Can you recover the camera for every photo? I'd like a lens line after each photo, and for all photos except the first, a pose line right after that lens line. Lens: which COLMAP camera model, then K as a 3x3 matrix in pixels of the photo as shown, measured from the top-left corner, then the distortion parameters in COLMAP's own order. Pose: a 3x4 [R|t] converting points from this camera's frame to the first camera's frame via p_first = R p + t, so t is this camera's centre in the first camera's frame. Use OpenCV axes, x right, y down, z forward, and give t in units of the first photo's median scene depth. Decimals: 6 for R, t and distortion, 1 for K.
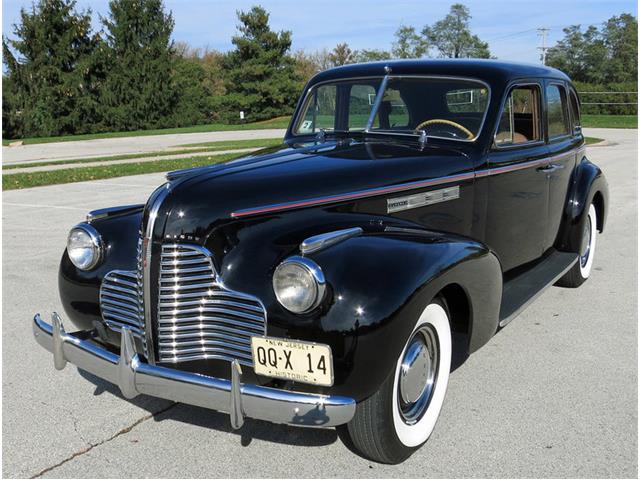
lens RADIAL K [[769.6, 0, 316.2], [0, 769.6, 228.8], [0, 0, 1]] dist [-0.021476, -0.030806]
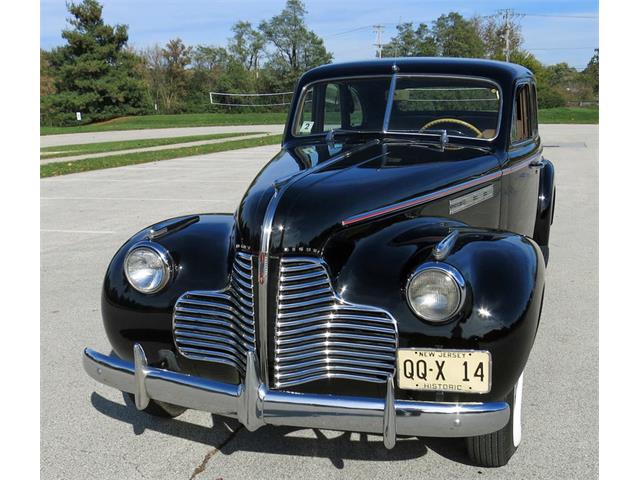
lens RADIAL K [[797.9, 0, 343.3], [0, 797.9, 237.5], [0, 0, 1]] dist [-0.050864, -0.009657]
pose [[0.964863, -0.050626, 0.257828, -0.242987], [0.048502, 0.998716, 0.014595, -0.010006], [-0.258236, -0.001577, 0.966081, 0.040077]]
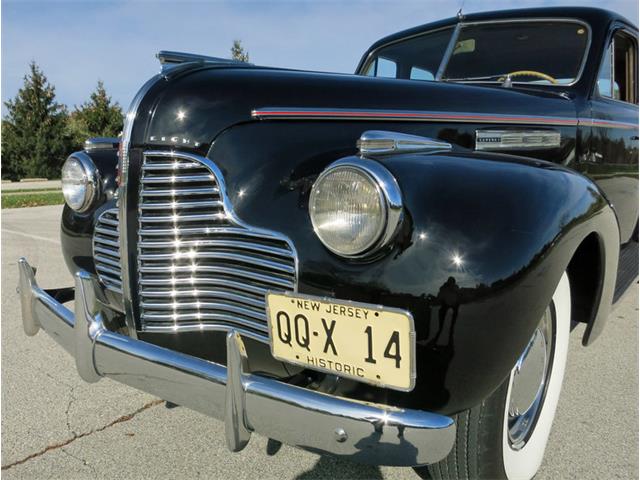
lens RADIAL K [[539.4, 0, 287.9], [0, 539.4, 249.7], [0, 0, 1]] dist [-0.028711, -0.007703]
pose [[0.989550, 0.033507, -0.140245, -0.008424], [-0.034069, 0.999418, -0.001606, 0.066304], [0.140110, 0.006368, 0.990115, 0.370786]]
